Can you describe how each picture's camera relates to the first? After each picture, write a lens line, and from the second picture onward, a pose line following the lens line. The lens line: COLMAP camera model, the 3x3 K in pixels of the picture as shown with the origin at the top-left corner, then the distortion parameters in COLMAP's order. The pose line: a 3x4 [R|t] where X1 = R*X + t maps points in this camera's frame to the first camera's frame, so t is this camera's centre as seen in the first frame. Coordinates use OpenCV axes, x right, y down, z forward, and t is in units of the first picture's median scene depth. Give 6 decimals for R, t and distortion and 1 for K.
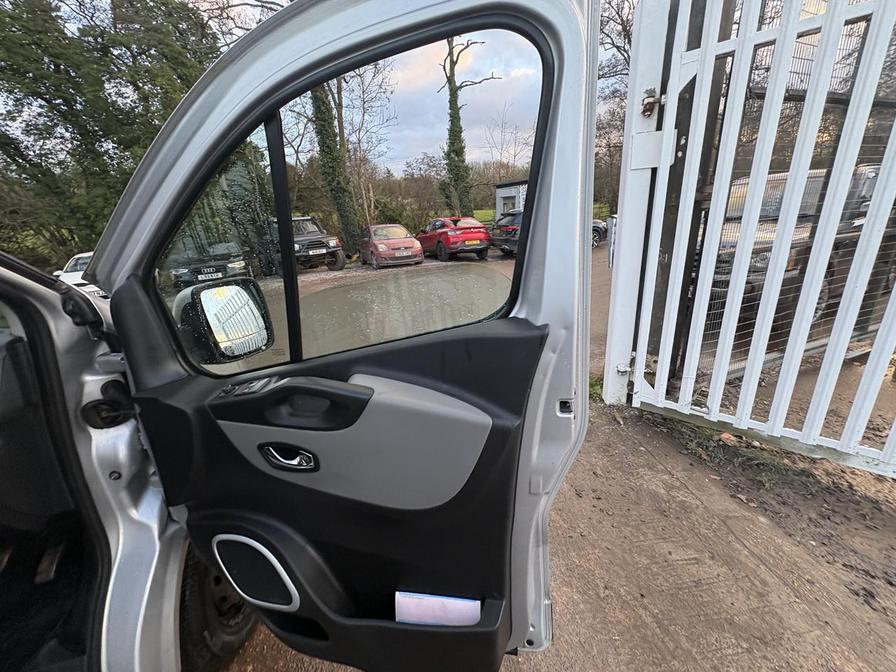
lens RADIAL K [[355.4, 0, 447.0], [0, 355.4, 332.9], [0, 0, 1]] dist [0.000440, -0.000352]
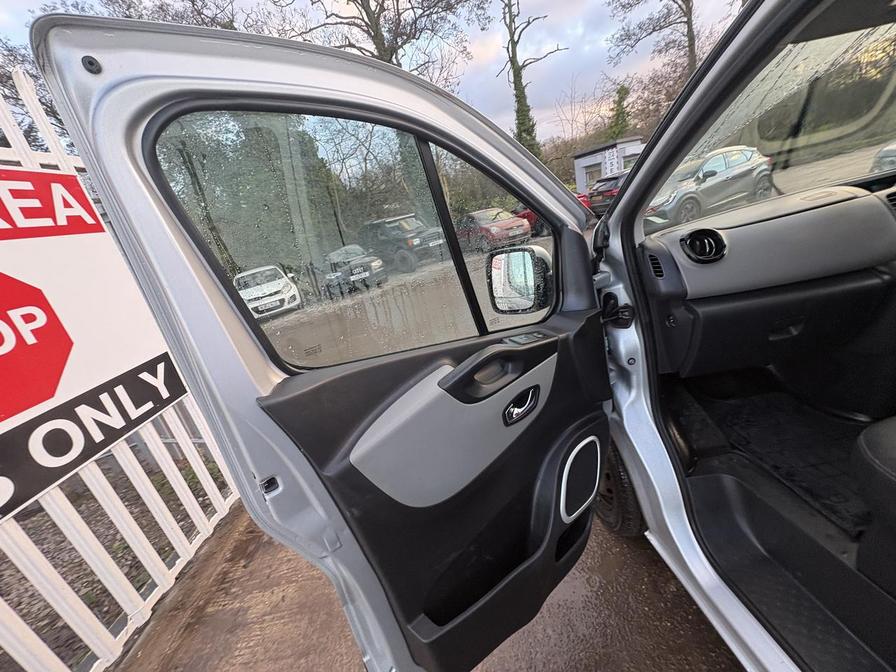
lens RADIAL K [[354.3, 0, 447.3], [0, 354.3, 333.7], [0, 0, 1]] dist [-0.000827, -0.000506]
pose [[0.987829, -0.131732, -0.082706, -0.252817], [0.132873, 0.991097, 0.008420, 0.030191], [0.080861, -0.019307, 0.996538, -0.041981]]
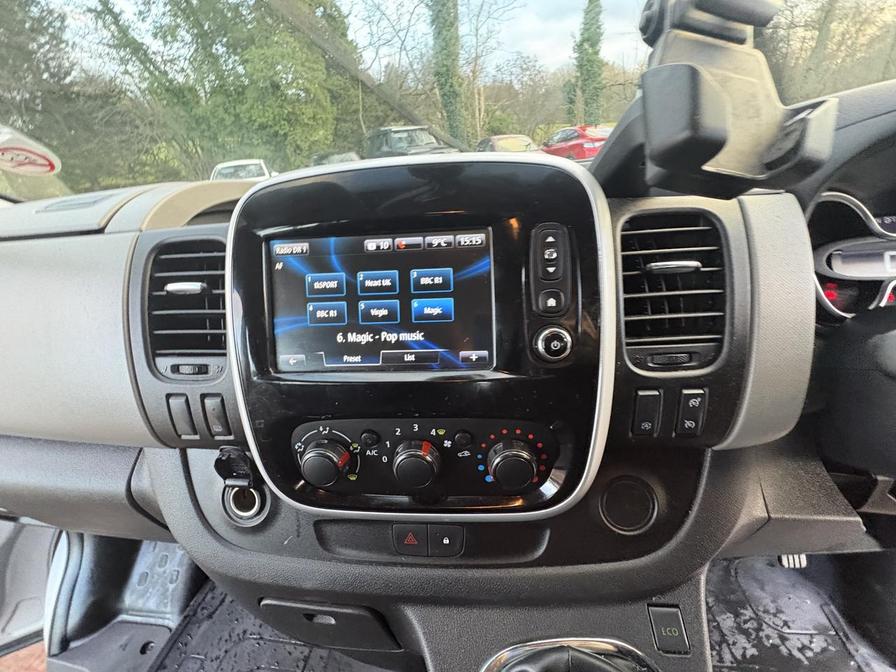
lens RADIAL K [[354.3, 0, 447.3], [0, 354.3, 333.7], [0, 0, 1]] dist [-0.000827, -0.000506]
pose [[0.981922, 0.093059, -0.164832, -0.136406], [-0.058939, 0.977828, 0.200944, 0.012694], [0.179877, -0.187596, 0.965636, 0.025354]]
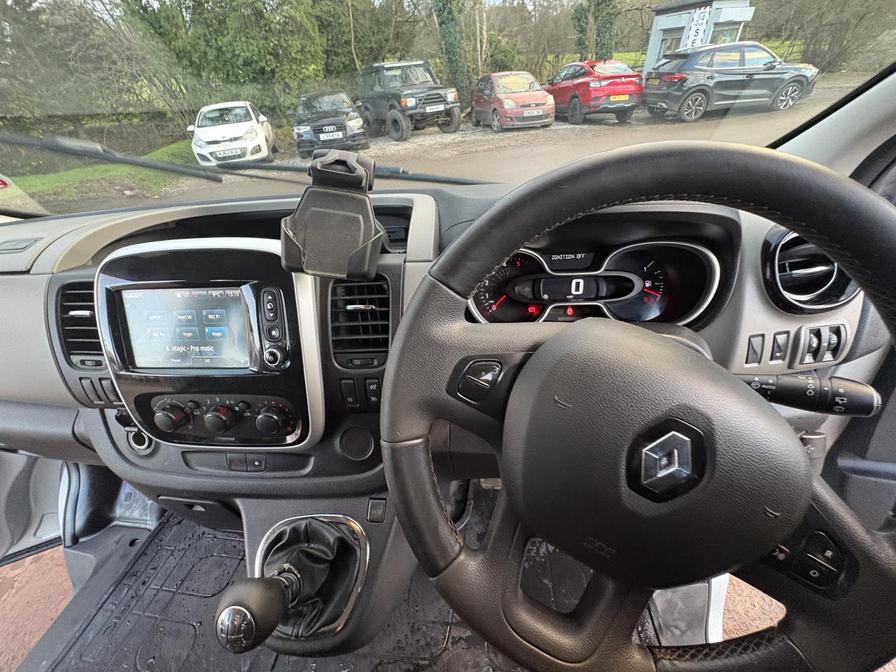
lens RADIAL K [[354.3, 0, 447.3], [0, 354.3, 333.7], [0, 0, 1]] dist [-0.000827, -0.000506]
pose [[0.979507, 0.118763, -0.162671, -0.113992], [-0.059031, 0.941466, 0.331898, 0.003100], [0.192567, -0.315494, 0.929183, 0.017567]]
